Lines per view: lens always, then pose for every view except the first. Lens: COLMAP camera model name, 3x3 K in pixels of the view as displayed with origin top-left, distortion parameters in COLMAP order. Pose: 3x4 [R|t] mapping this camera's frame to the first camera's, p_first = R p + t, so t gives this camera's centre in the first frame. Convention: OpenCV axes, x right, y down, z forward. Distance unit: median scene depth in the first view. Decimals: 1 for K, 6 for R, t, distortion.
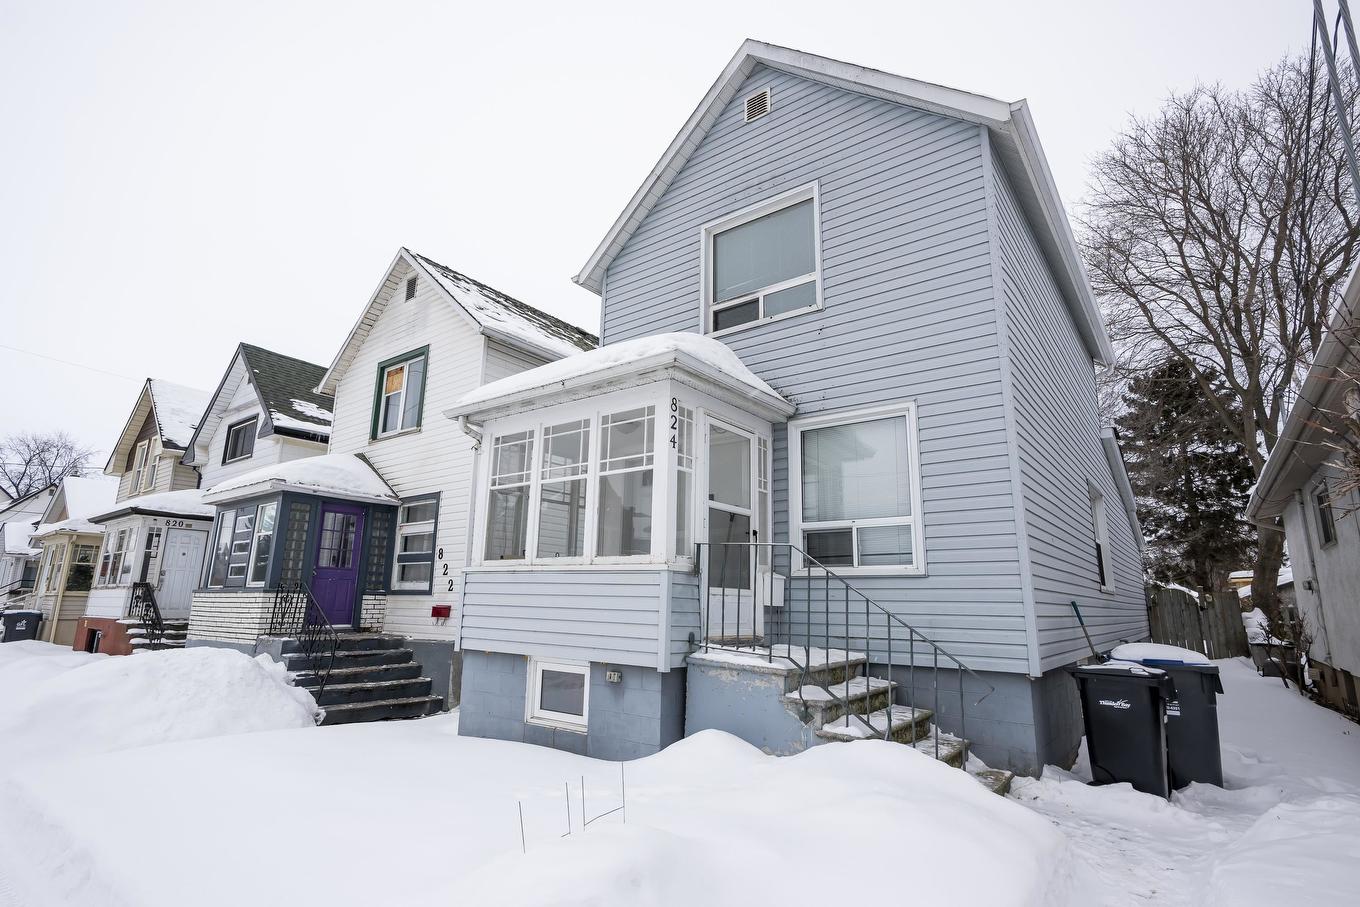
lens RADIAL K [[669.6, 0, 679.7], [0, 669.6, 457.9], [0, 0, 1]] dist [-0.001379, 0.001825]
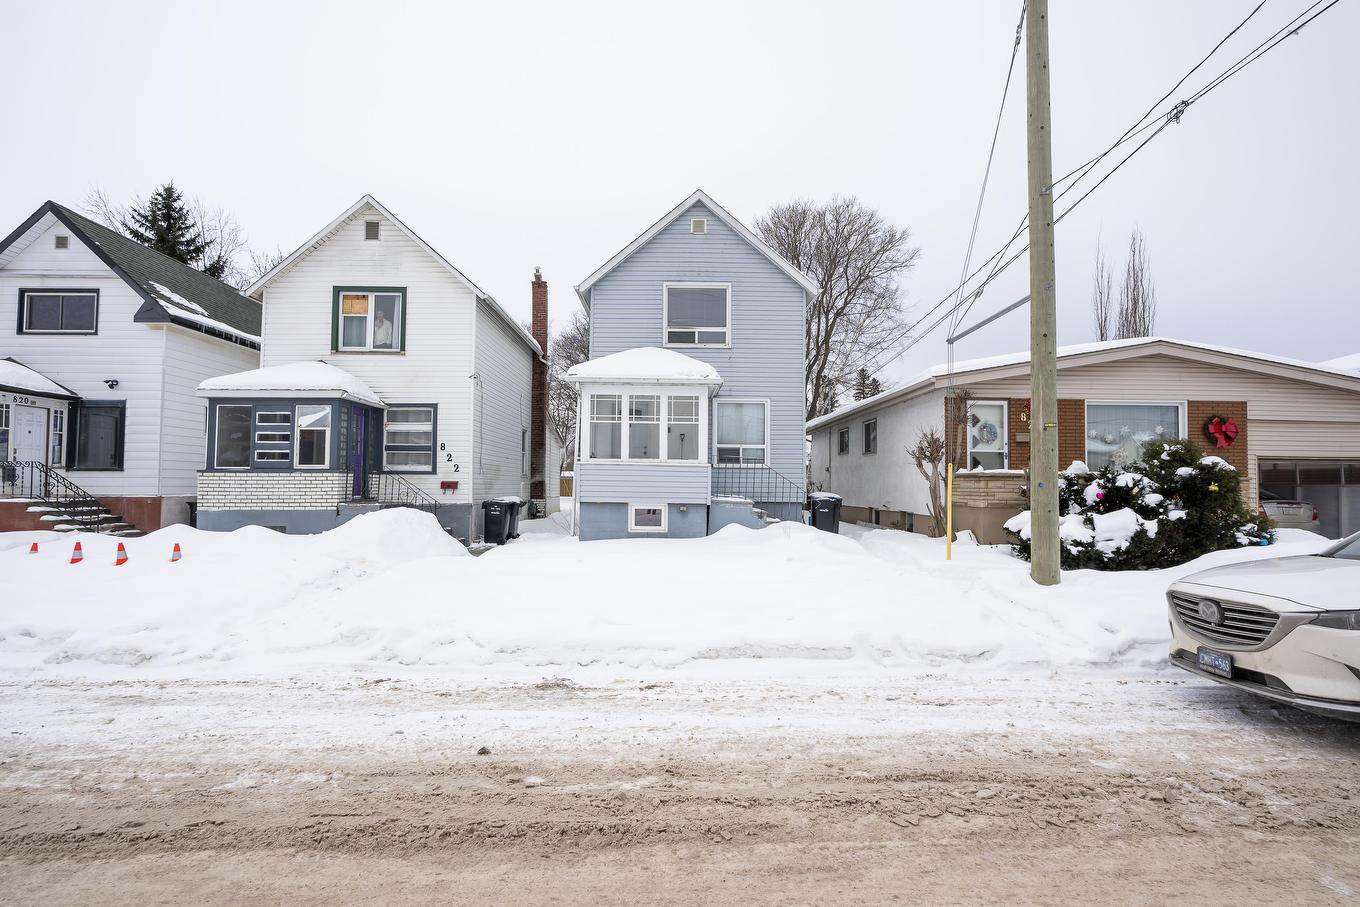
lens RADIAL K [[669.6, 0, 679.7], [0, 669.6, 457.9], [0, 0, 1]] dist [-0.001379, 0.001825]
pose [[0.787471, 0.012795, 0.616219, -1.076304], [-0.126701, 0.981793, 0.141526, -0.133577], [-0.603188, -0.189523, 0.774755, -0.570132]]
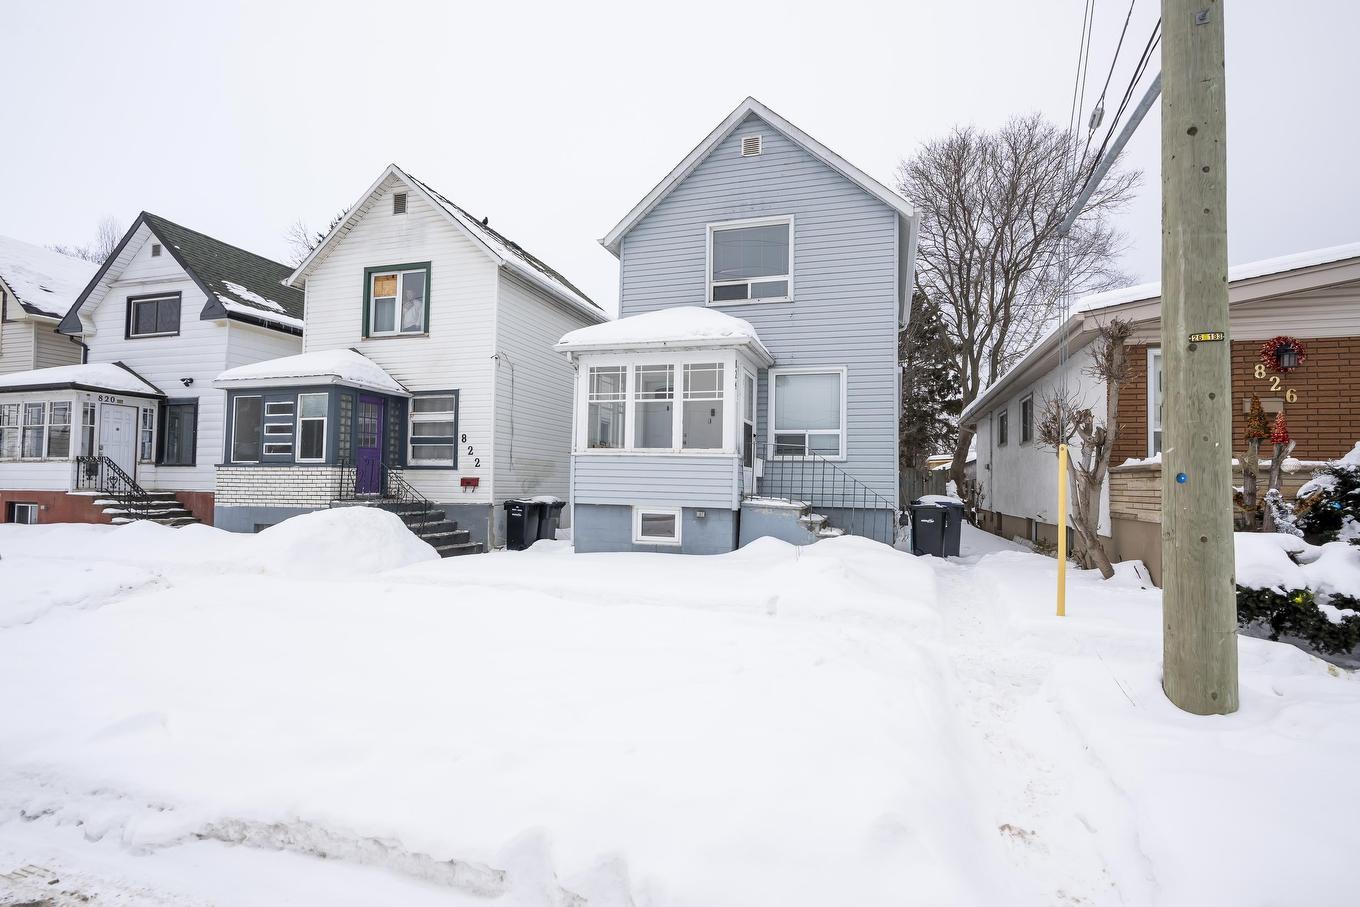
lens RADIAL K [[669.6, 0, 679.7], [0, 669.6, 457.9], [0, 0, 1]] dist [-0.001379, 0.001825]
pose [[0.938994, 0.010495, 0.343772, -0.518316], [-0.072827, 0.982936, 0.168916, -0.085448], [-0.336133, -0.183647, 0.923736, -0.423763]]
